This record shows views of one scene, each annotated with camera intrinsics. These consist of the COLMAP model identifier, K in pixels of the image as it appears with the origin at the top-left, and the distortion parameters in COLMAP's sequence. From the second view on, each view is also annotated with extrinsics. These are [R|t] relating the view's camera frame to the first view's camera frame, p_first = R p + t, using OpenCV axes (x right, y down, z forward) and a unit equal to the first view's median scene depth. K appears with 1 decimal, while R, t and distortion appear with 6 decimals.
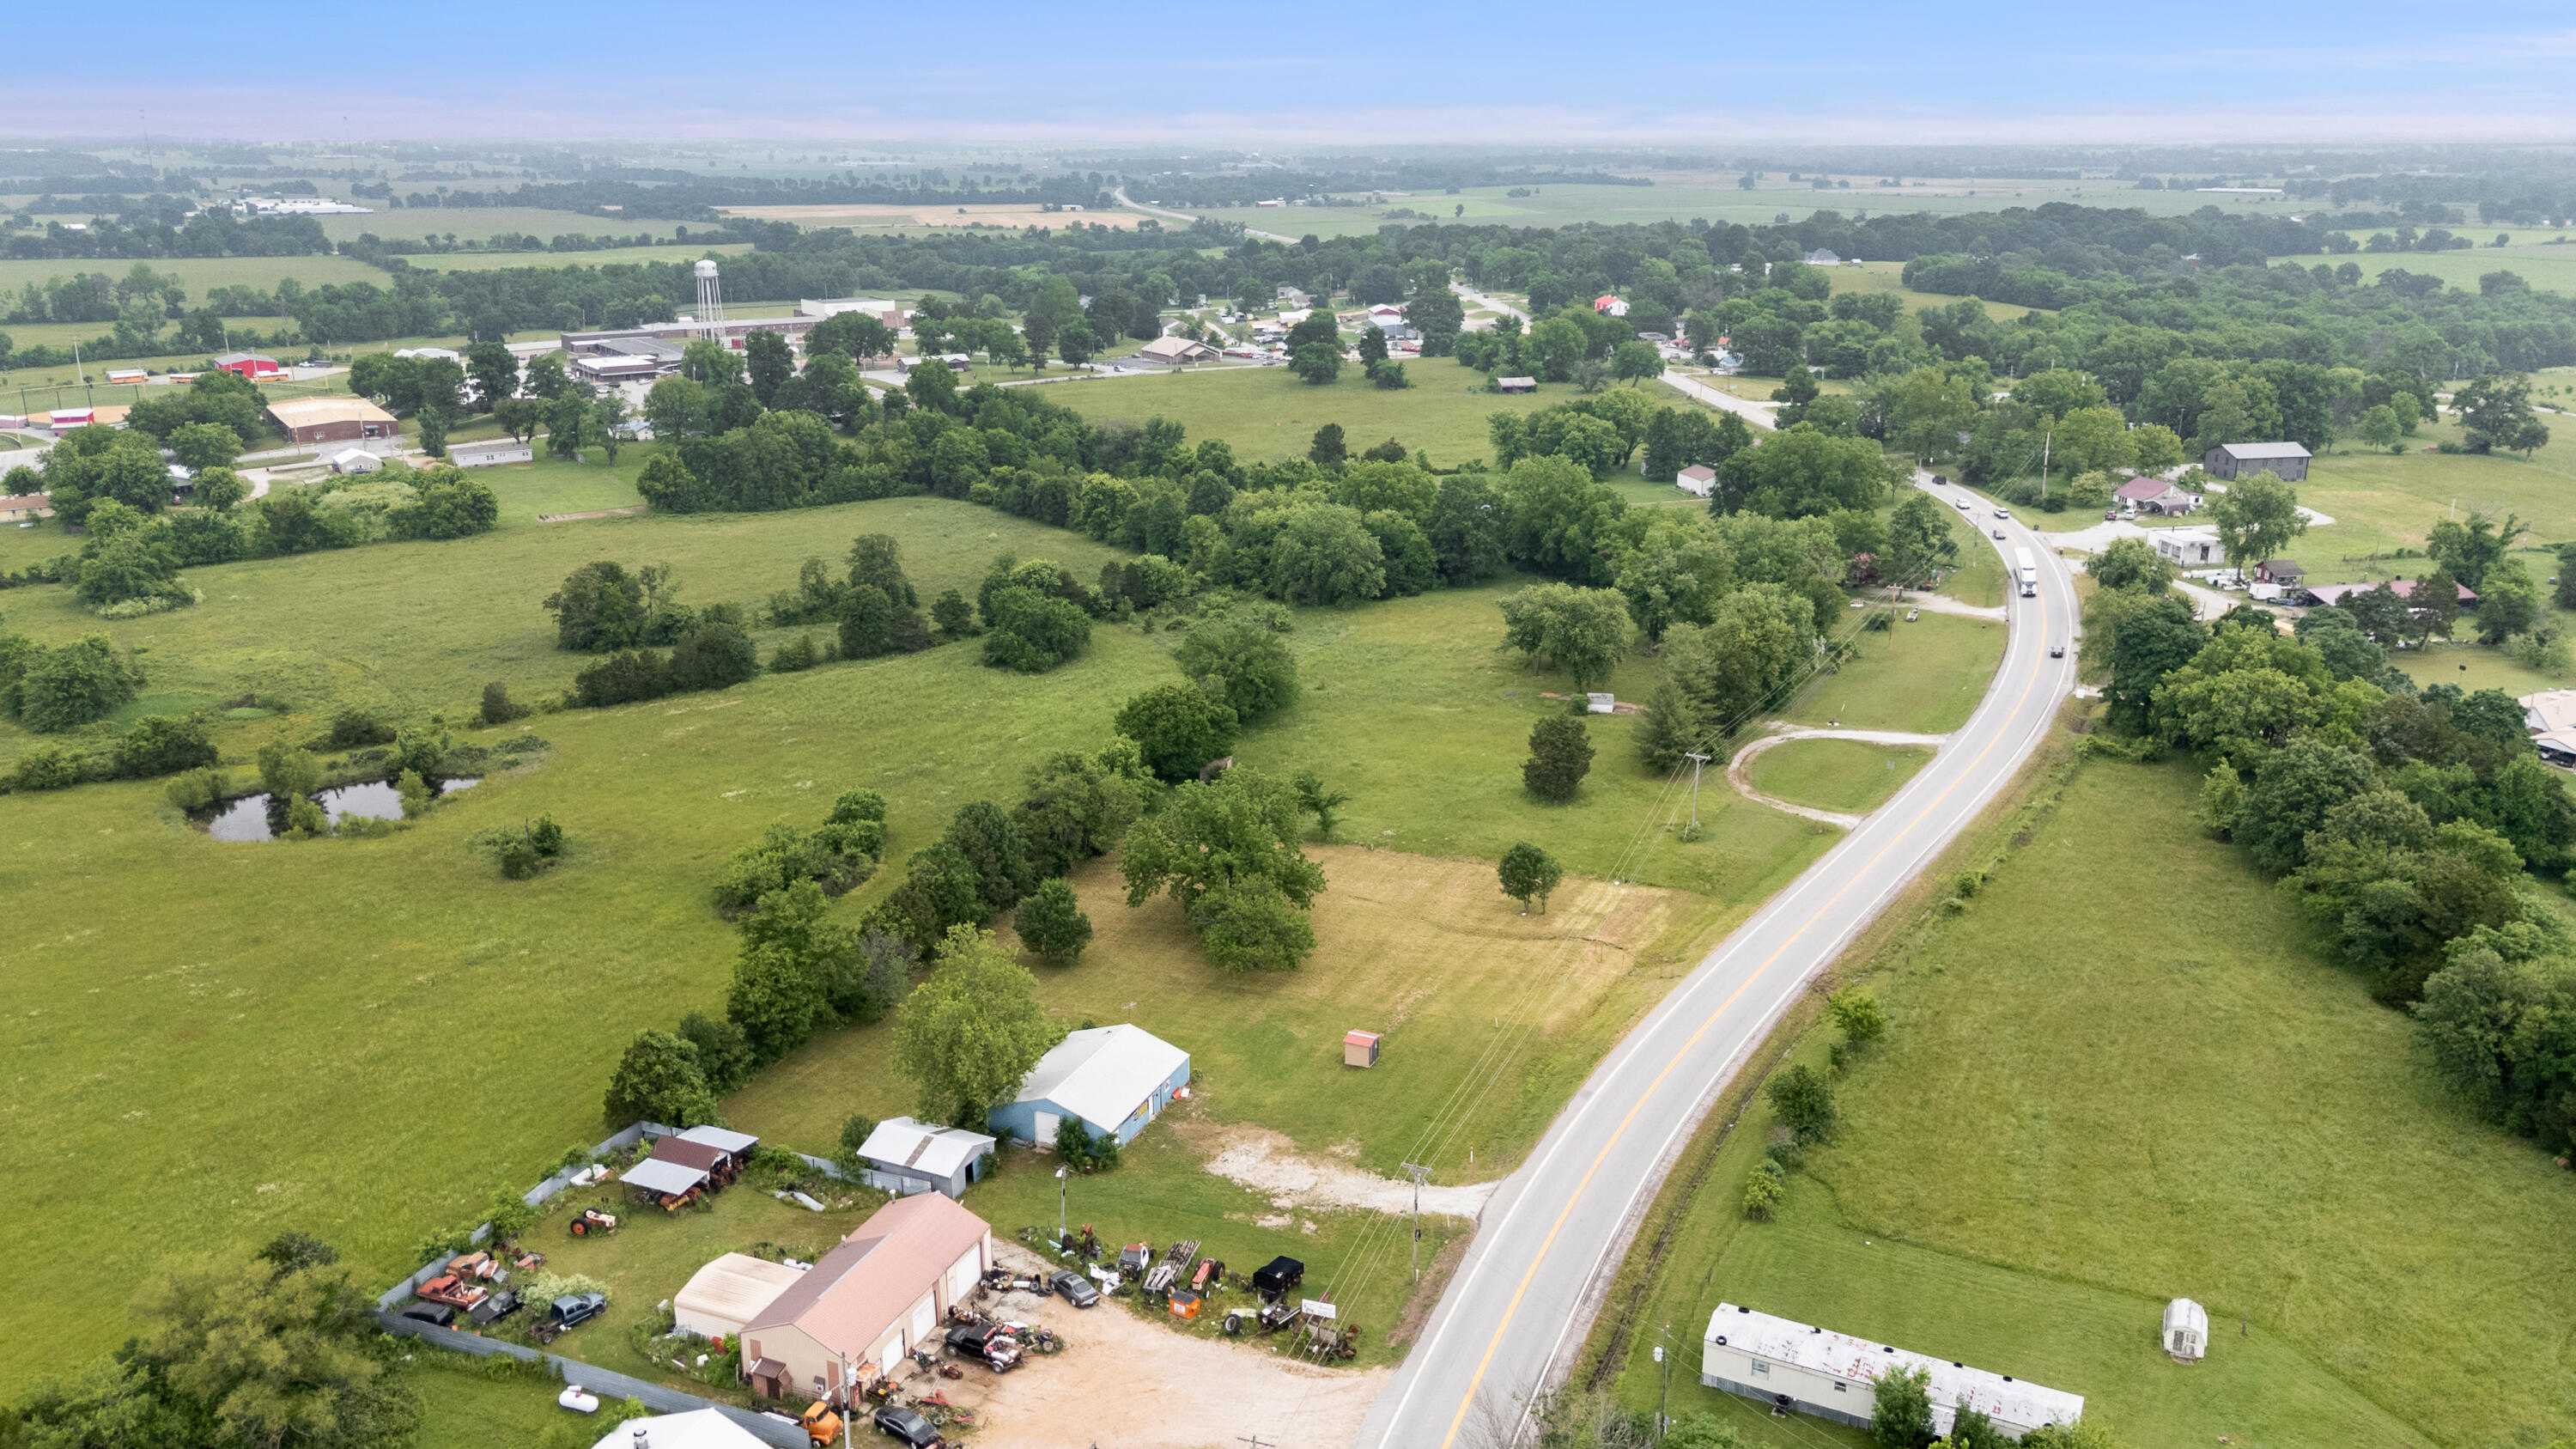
lens RADIAL K [[1957.4, 0, 1280.1], [0, 1957.4, 730.8], [0, 0, 1]] dist [0.063258, -0.056088]
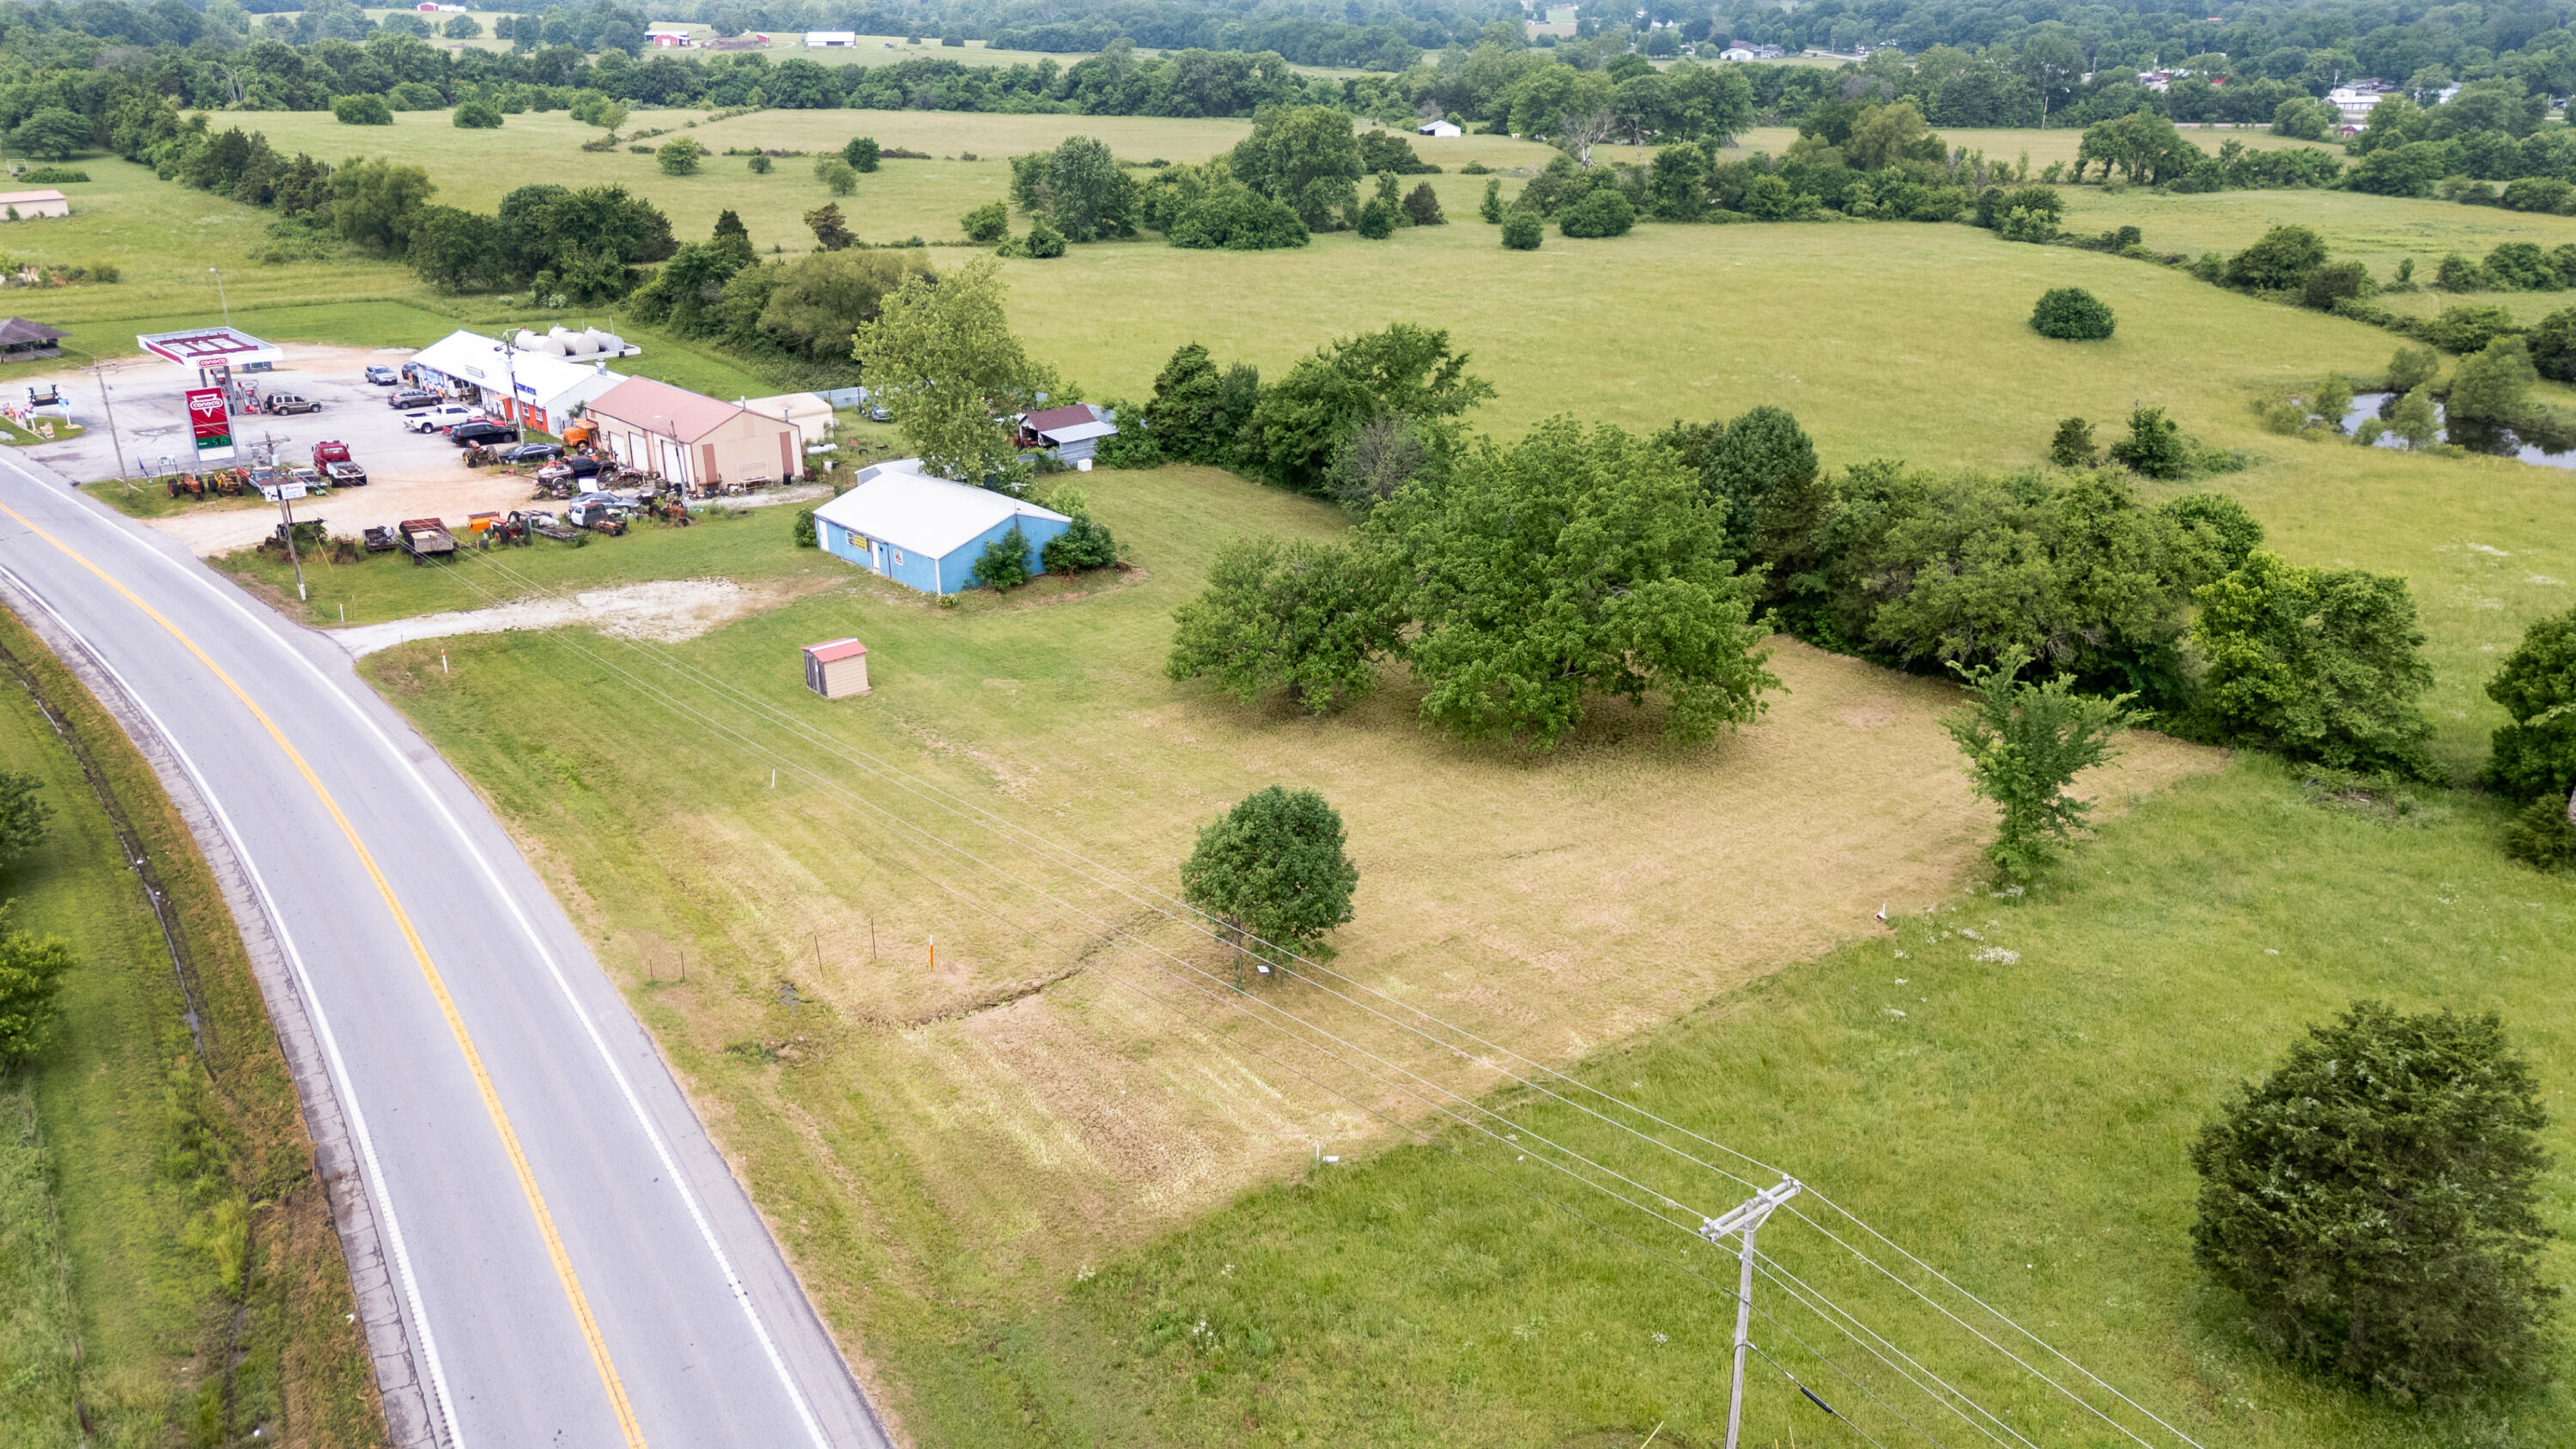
lens RADIAL K [[1895.2, 0, 1284.4], [0, 1895.2, 720.4], [0, 0, 1]] dist [0.069481, -0.062404]
pose [[-0.414184, 0.334154, -0.846636, 0.264795], [-0.267999, 0.844165, 0.464287, -0.070351], [0.869844, 0.419198, -0.260087, 0.706937]]
